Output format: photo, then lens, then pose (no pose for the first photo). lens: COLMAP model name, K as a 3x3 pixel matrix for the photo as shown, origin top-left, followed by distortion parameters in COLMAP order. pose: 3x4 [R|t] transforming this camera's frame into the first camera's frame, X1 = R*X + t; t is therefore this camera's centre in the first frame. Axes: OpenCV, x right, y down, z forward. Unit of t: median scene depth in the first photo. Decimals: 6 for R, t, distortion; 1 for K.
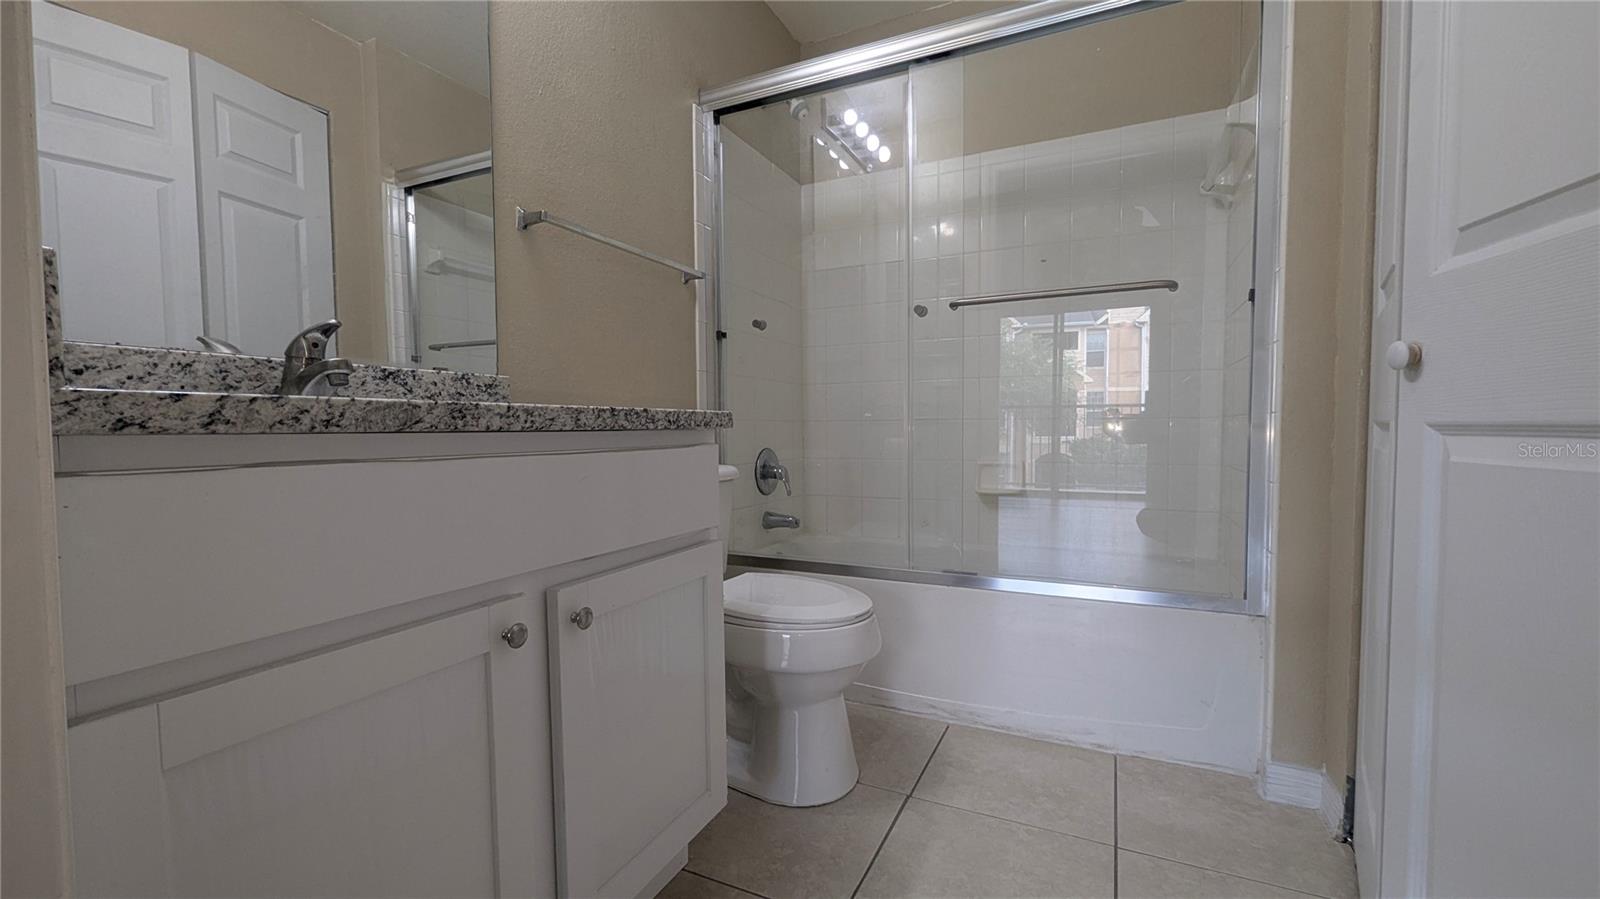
lens RADIAL K [[659.7, 0, 798.2], [0, 659.7, 455.1], [0, 0, 1]] dist [0.000475, -0.000750]
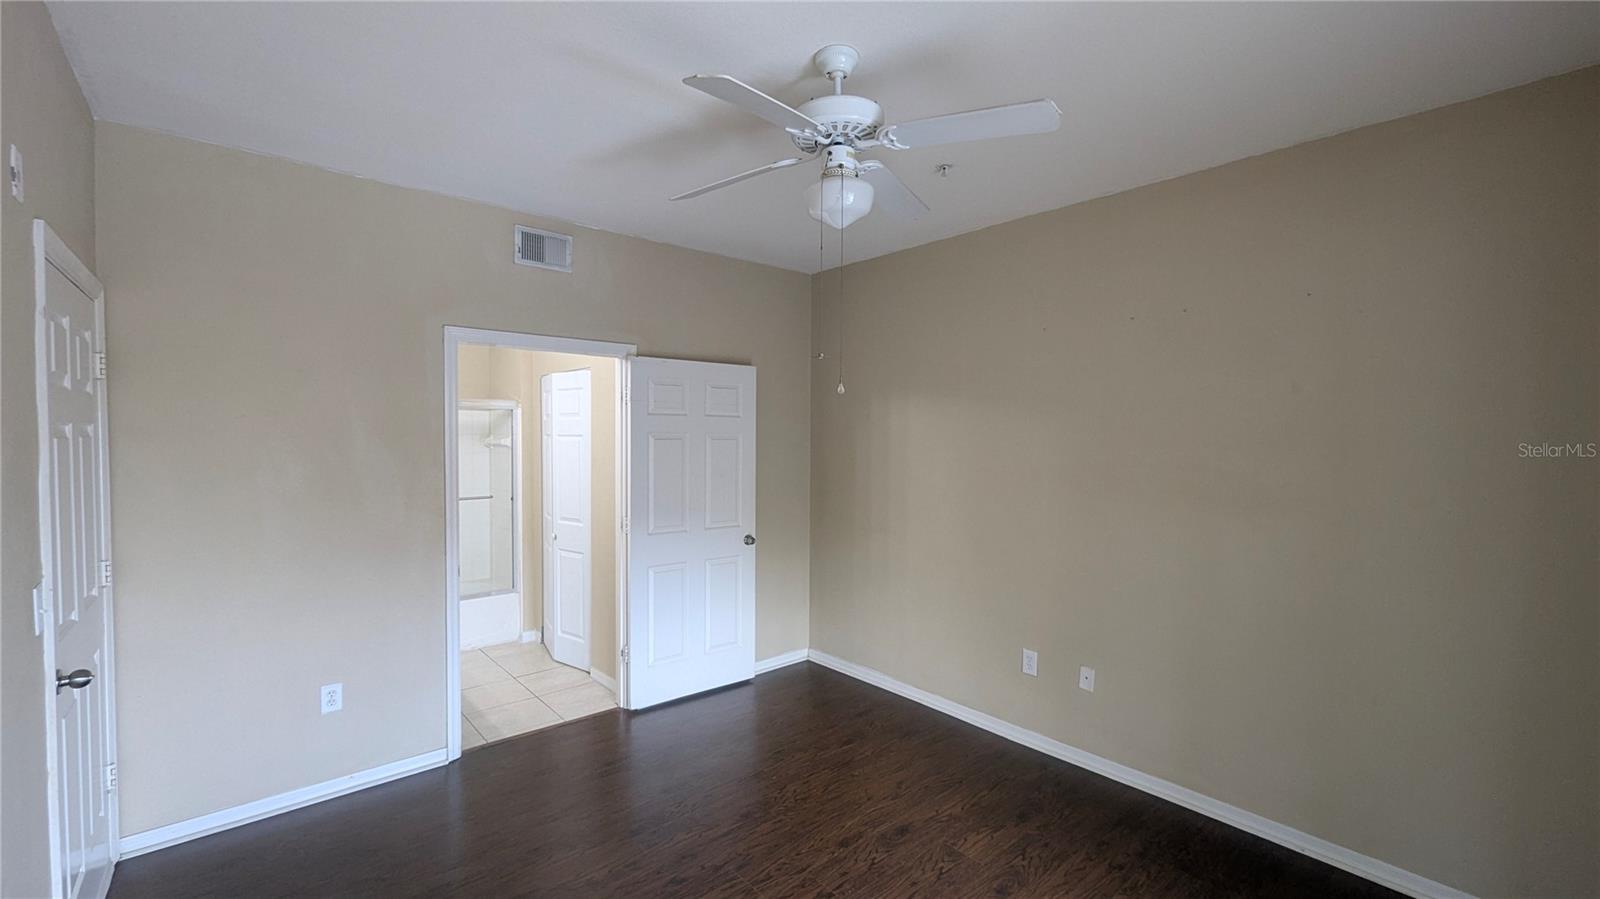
lens RADIAL K [[659.7, 0, 798.9], [0, 659.7, 450.8], [0, 0, 1]] dist [0.000475, -0.000750]
pose [[0.406853, -0.020352, 0.913267, -1.912754], [0.044404, 0.999011, 0.002481, -0.450212], [-0.912414, 0.039544, 0.407354, -1.843693]]
